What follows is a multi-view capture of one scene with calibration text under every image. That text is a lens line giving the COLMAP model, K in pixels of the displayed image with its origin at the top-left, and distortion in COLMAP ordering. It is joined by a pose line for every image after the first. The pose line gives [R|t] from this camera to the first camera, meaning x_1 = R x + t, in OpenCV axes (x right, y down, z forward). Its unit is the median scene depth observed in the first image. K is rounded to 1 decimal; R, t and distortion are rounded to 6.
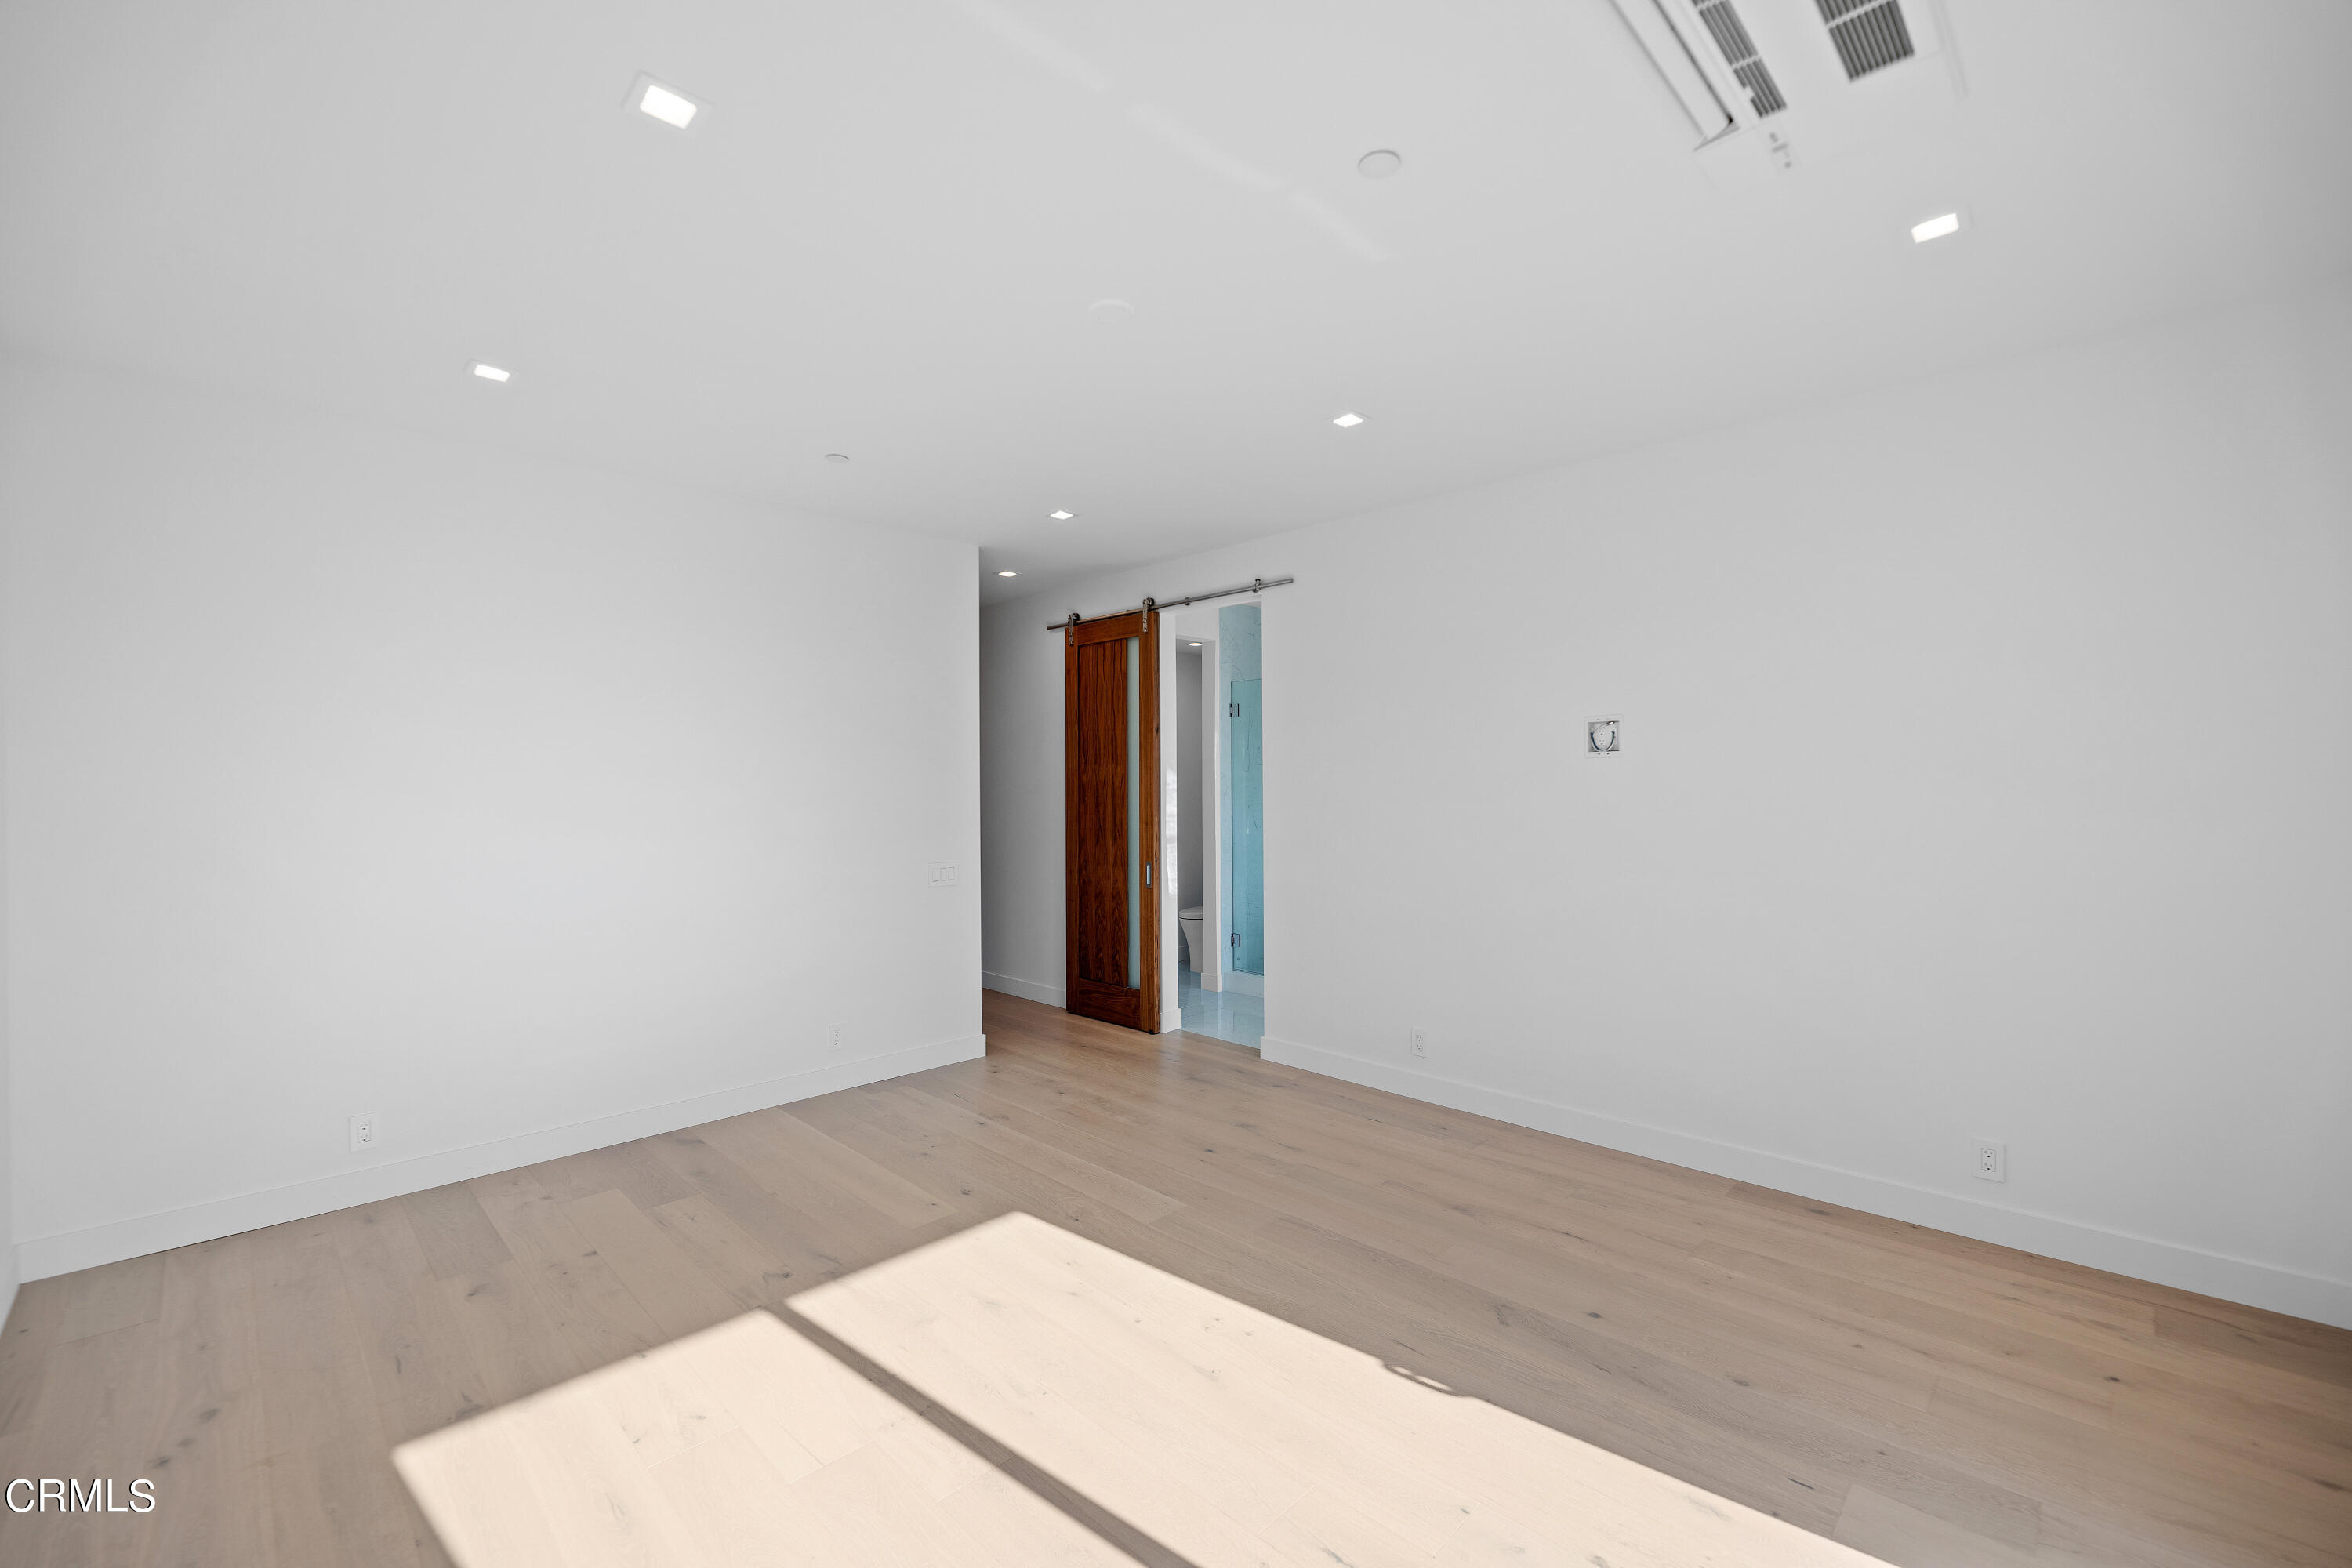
lens RADIAL K [[955.5, 0, 1176.0], [0, 955.5, 784.0], [0, 0, 1]] dist [0.002248, 0.000150]
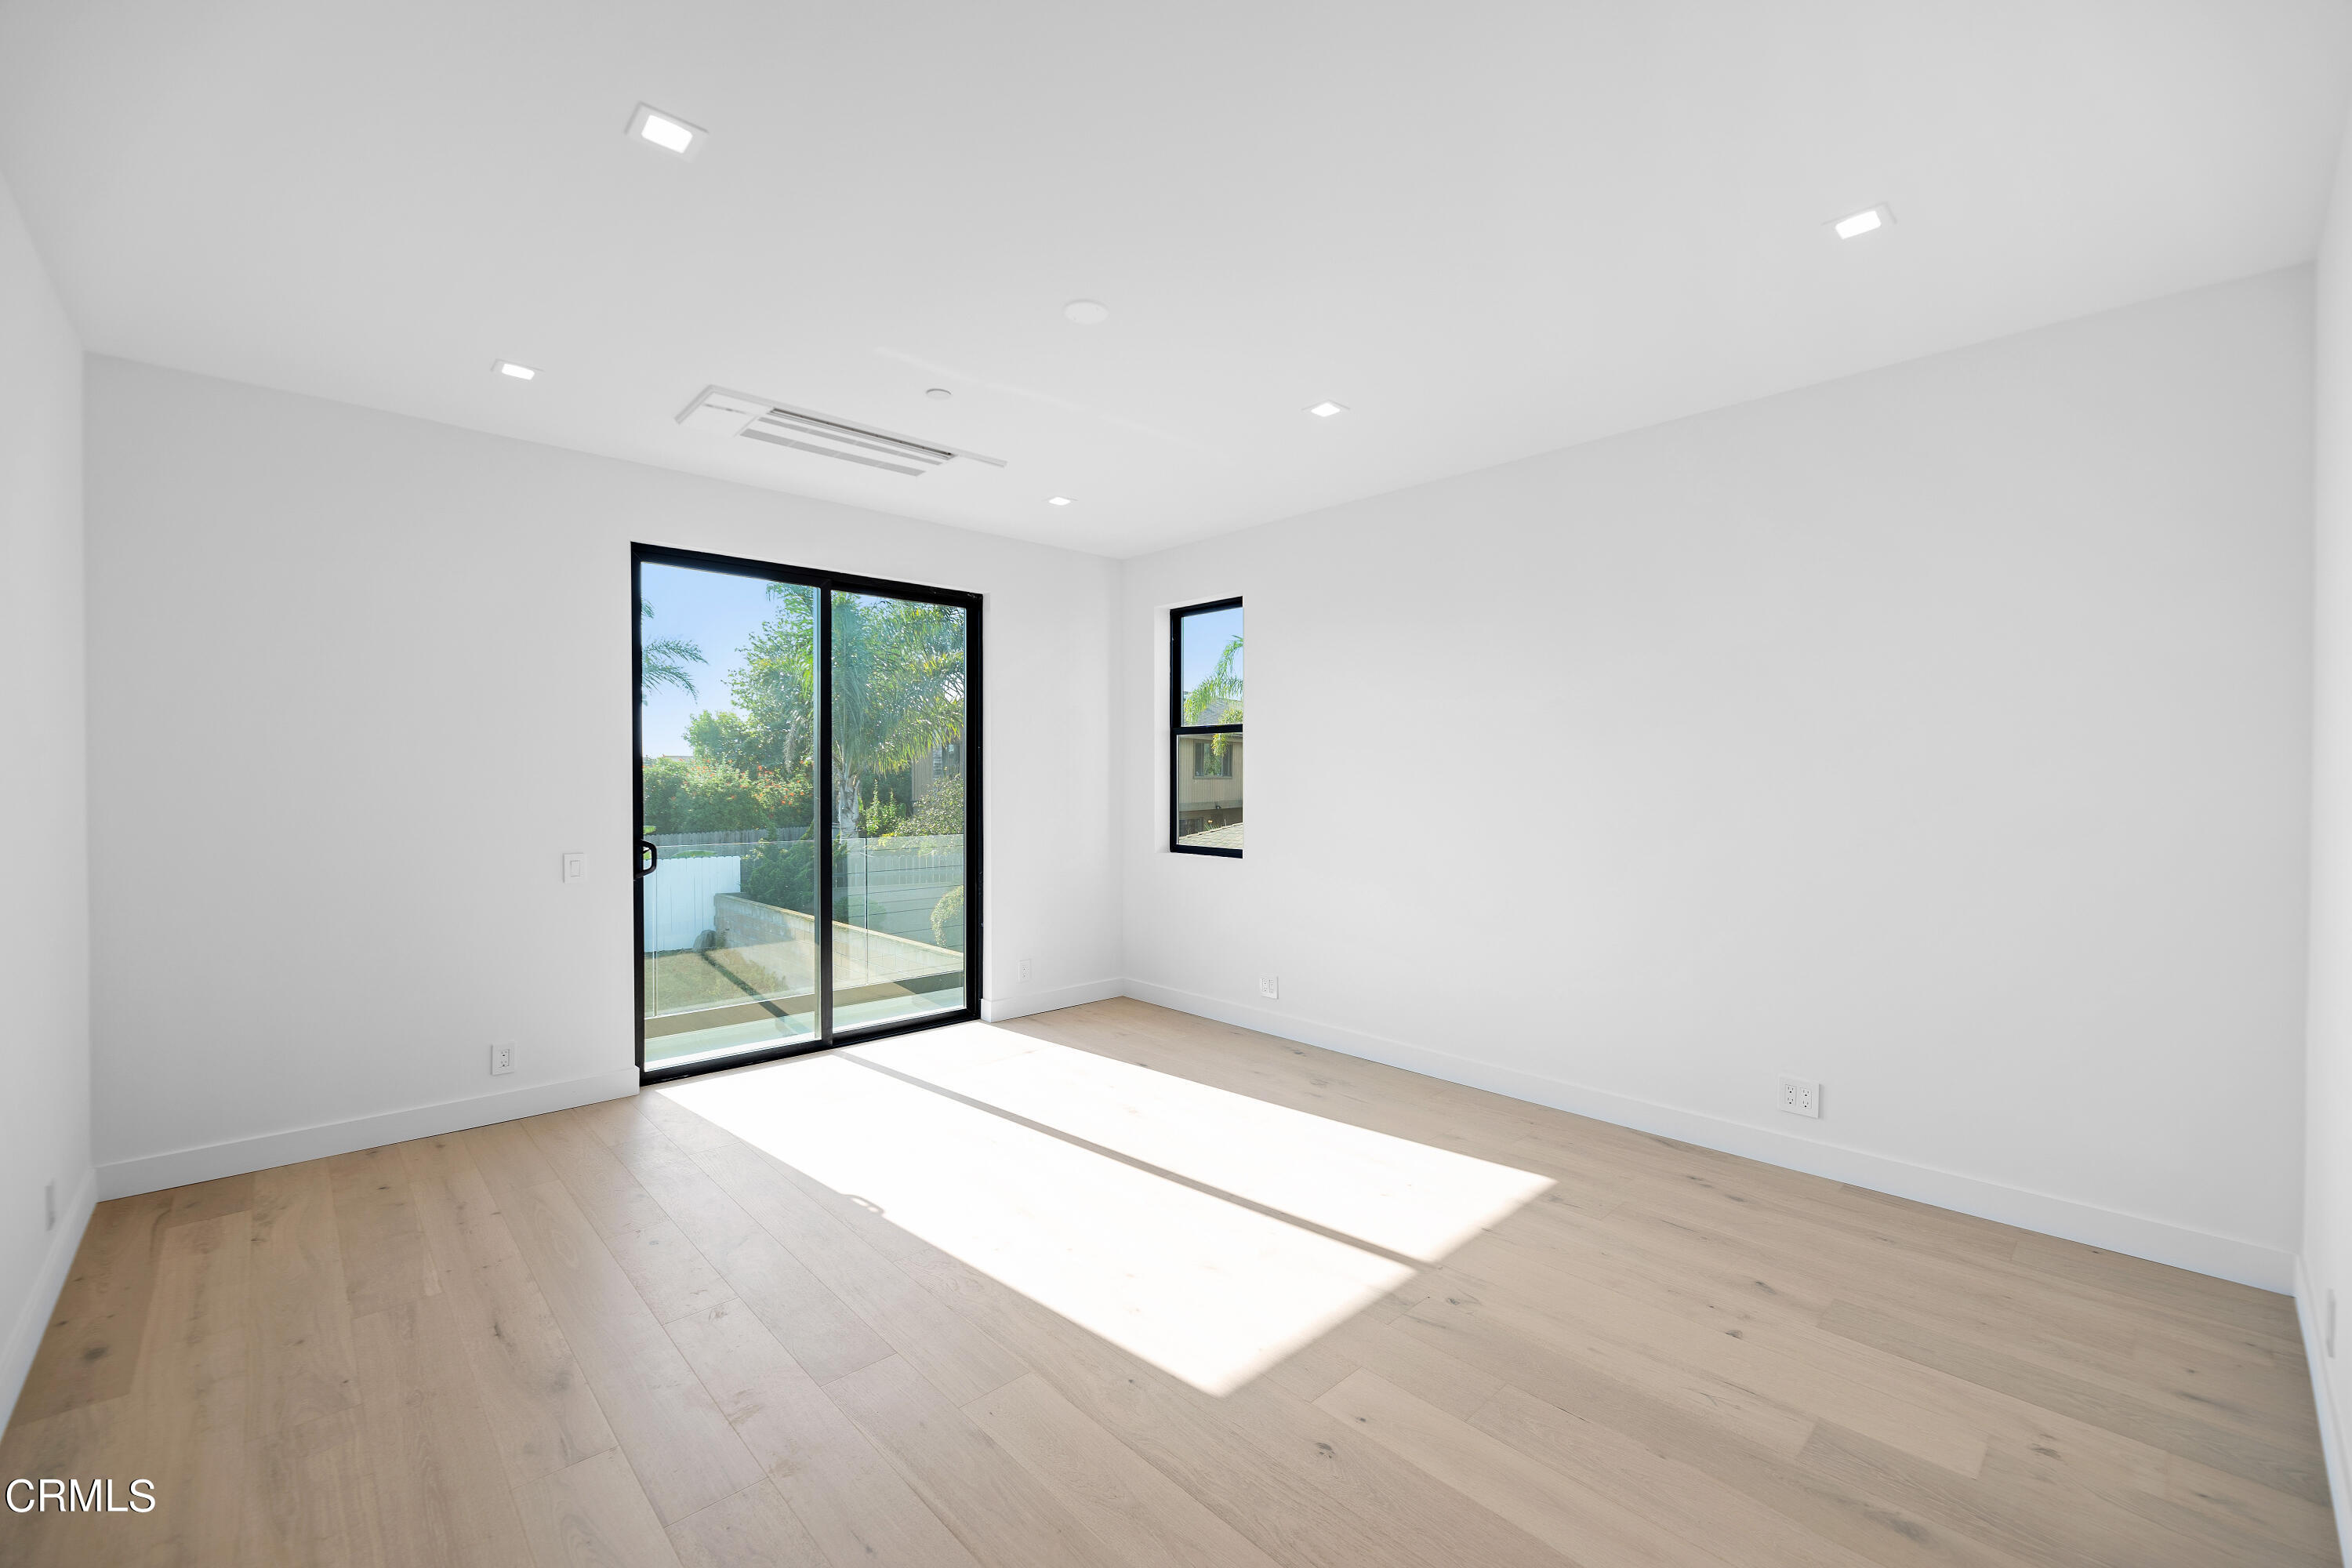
lens RADIAL K [[955.5, 0, 1176.0], [0, 955.5, 784.0], [0, 0, 1]] dist [0.002248, 0.000150]
pose [[-0.999499, 0.008622, 0.030451, -0.193129], [0.008719, 0.999957, 0.003050, 0.030656], [-0.030424, 0.003314, -0.999532, 2.012458]]
